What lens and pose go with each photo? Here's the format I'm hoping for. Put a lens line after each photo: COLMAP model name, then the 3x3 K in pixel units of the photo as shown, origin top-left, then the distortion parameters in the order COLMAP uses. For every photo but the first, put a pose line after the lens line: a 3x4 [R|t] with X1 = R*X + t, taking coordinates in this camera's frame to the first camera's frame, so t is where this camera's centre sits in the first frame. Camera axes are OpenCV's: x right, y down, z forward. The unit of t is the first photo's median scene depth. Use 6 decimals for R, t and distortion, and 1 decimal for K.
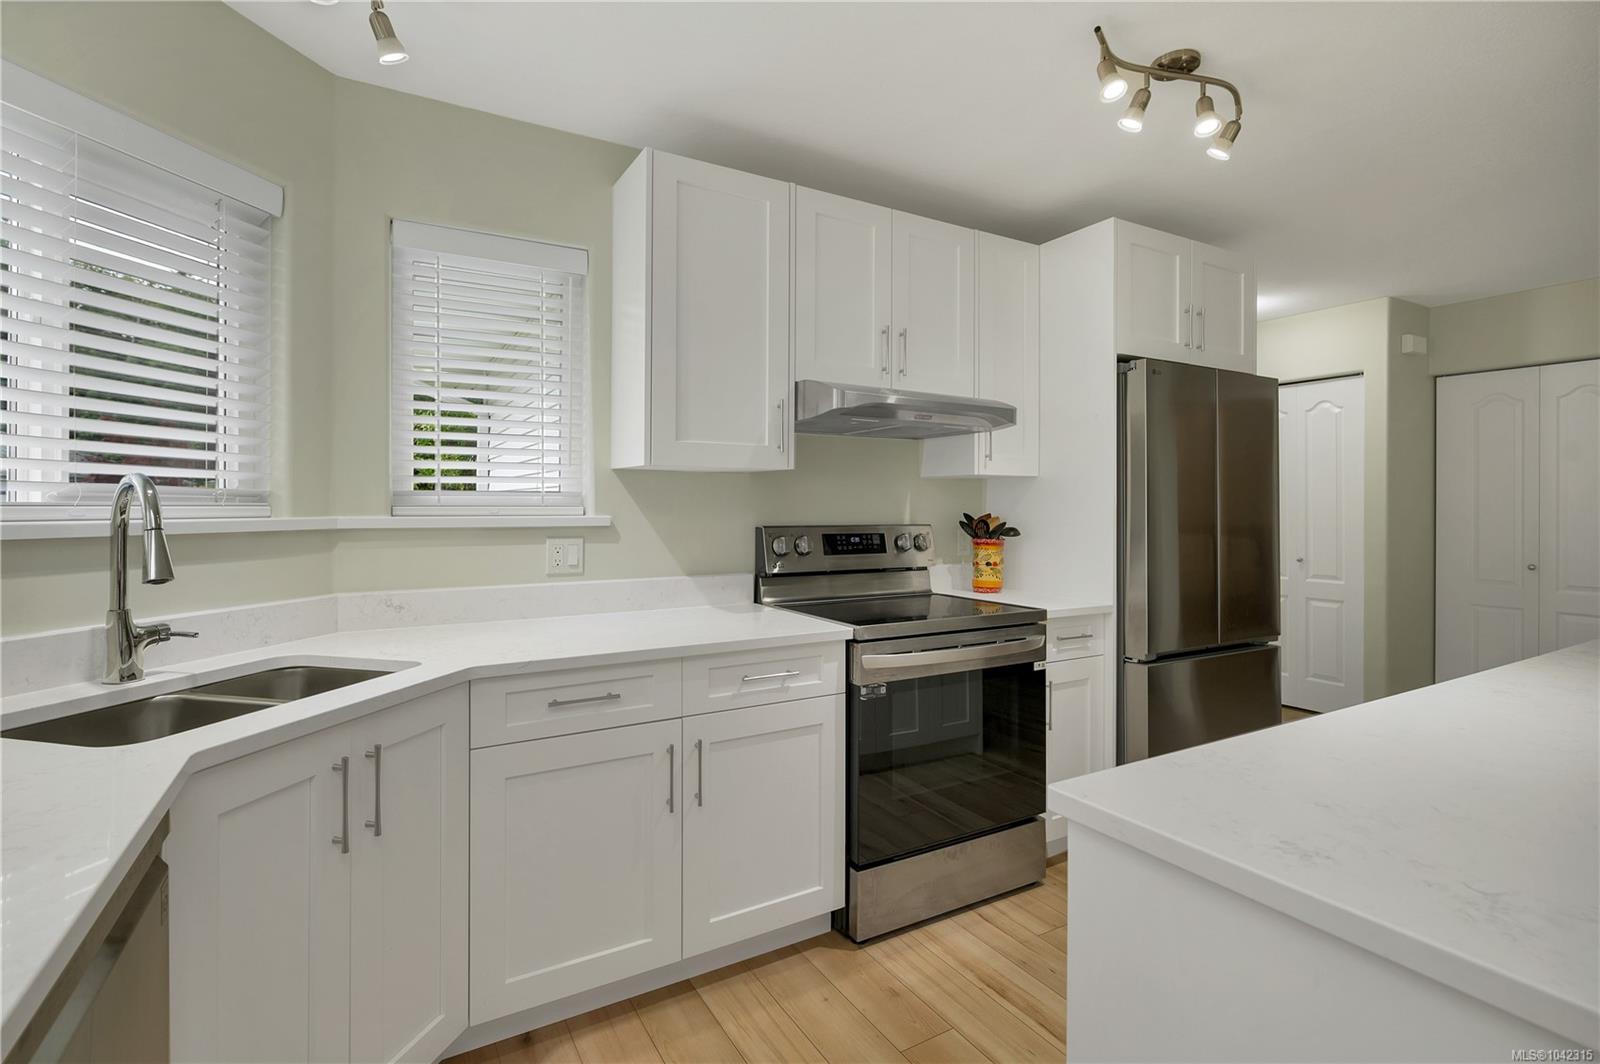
lens RADIAL K [[765.1, 0, 805.0], [0, 765.1, 502.7], [0, 0, 1]] dist [0.002732, 0.000351]
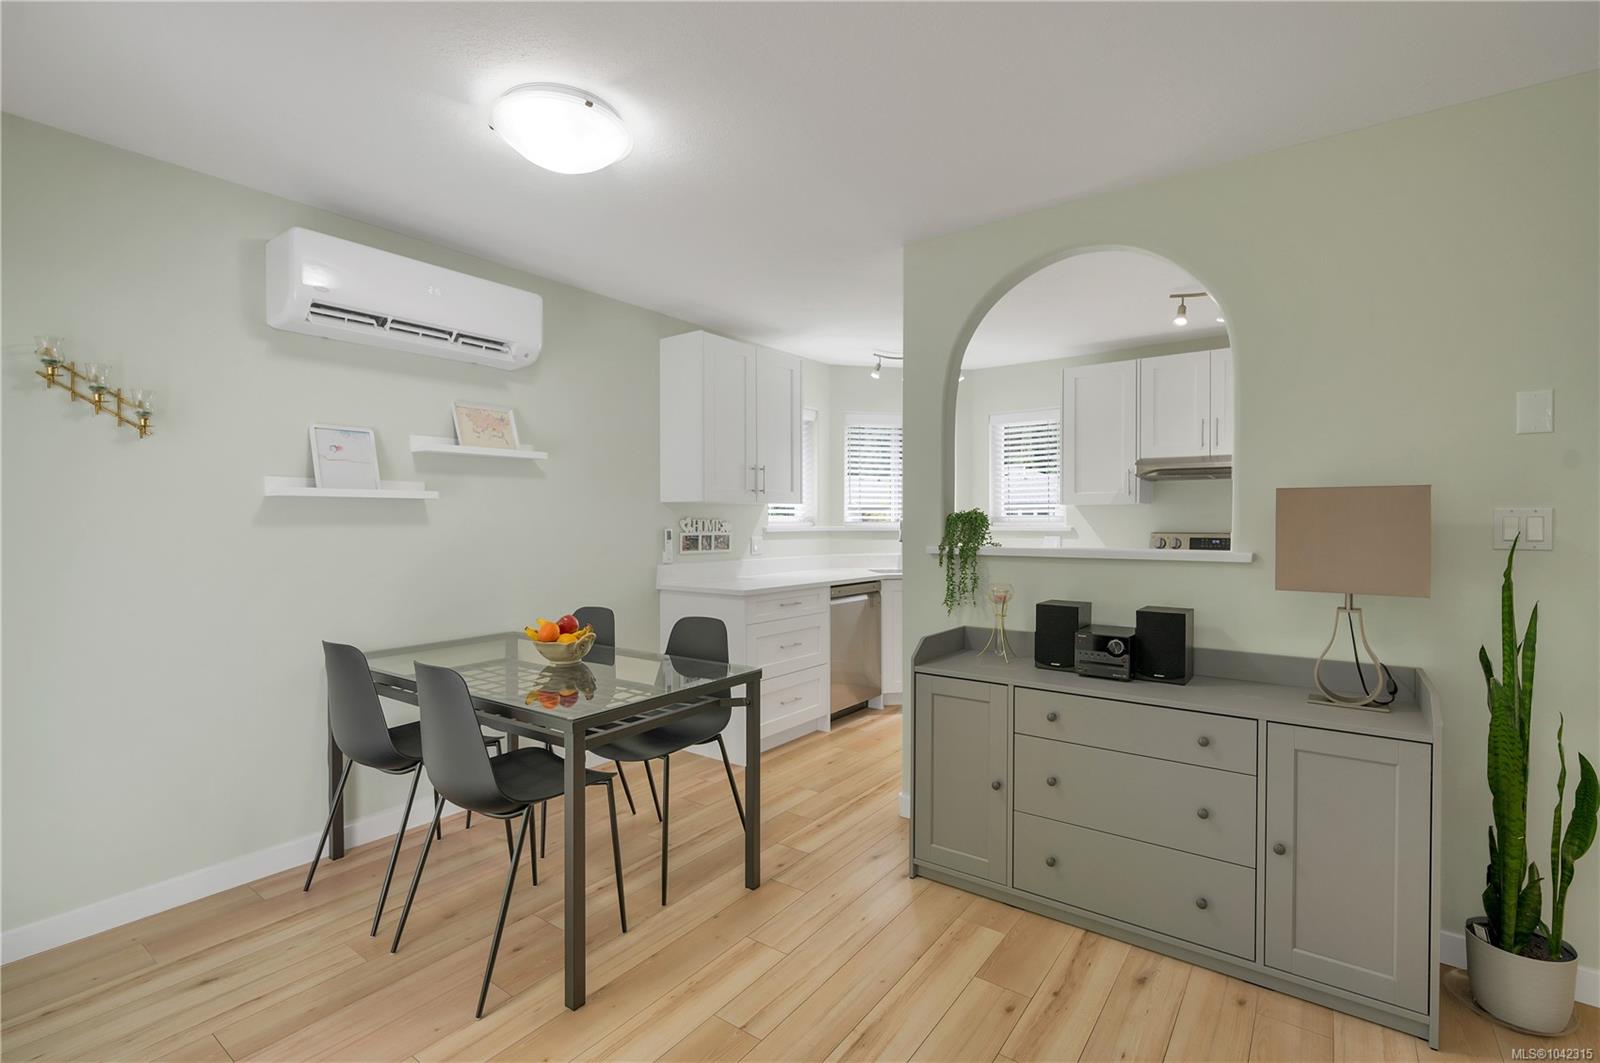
lens RADIAL K [[720.0, 0, 800.0], [0, 720.0, 531.5], [0, 0, 1]] dist [0.000308, -0.000599]
pose [[0.393989, 0.008264, -0.919078, 1.586380], [0.004650, 0.999929, 0.010984, 0.005428], [0.919103, -0.008602, 0.393922, -0.637007]]
